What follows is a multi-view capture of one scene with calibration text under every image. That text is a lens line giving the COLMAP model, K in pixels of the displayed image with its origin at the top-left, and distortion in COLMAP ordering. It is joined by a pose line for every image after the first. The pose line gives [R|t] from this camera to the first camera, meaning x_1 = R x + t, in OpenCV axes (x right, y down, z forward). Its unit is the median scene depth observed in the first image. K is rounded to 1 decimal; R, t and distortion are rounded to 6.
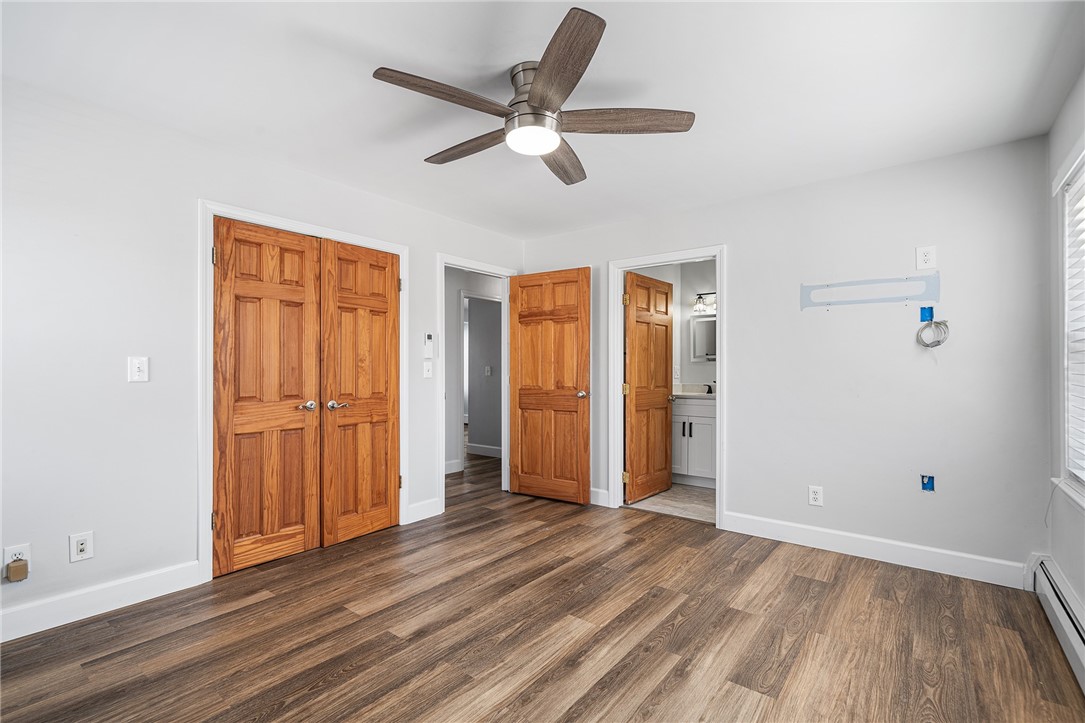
lens RADIAL K [[520.4, 0, 542.5], [0, 520.4, 361.5], [0, 0, 1]] dist [0.000648, -0.000041]
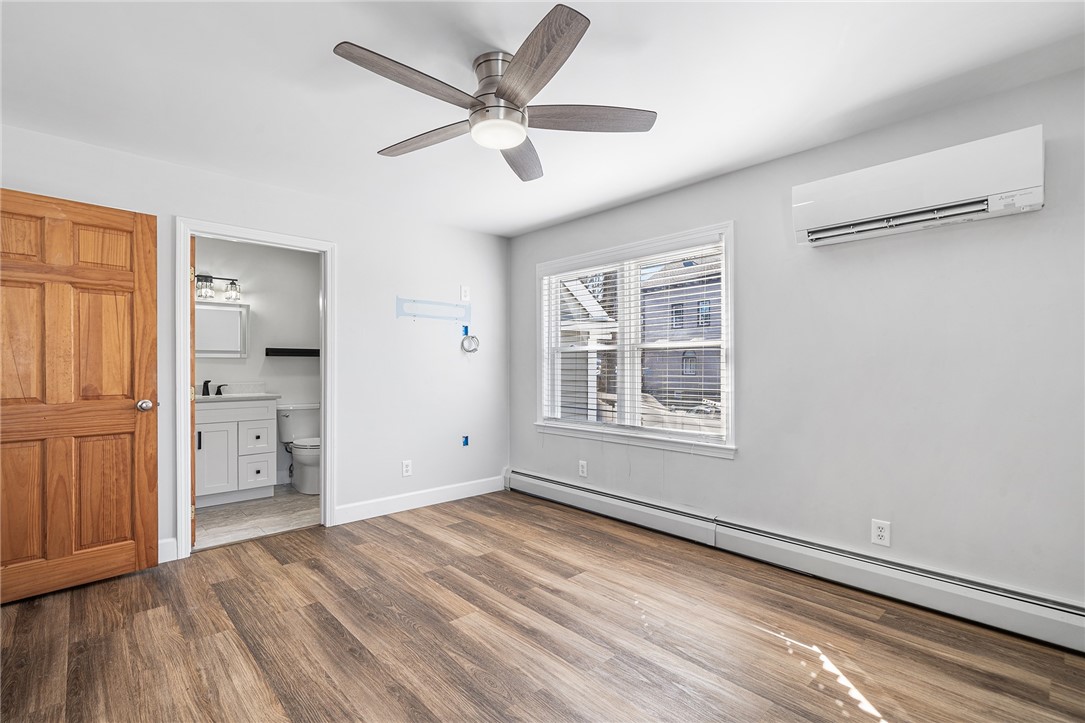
lens RADIAL K [[480.7, 0, 567.2], [0, 480.7, 367.0], [0, 0, 1]] dist [-0.001630, -0.000205]
pose [[0.129098, -0.003310, 0.991626, -0.698921], [-0.015572, 0.999864, 0.005364, 0.003815], [-0.991510, -0.016135, 0.129029, 0.586640]]
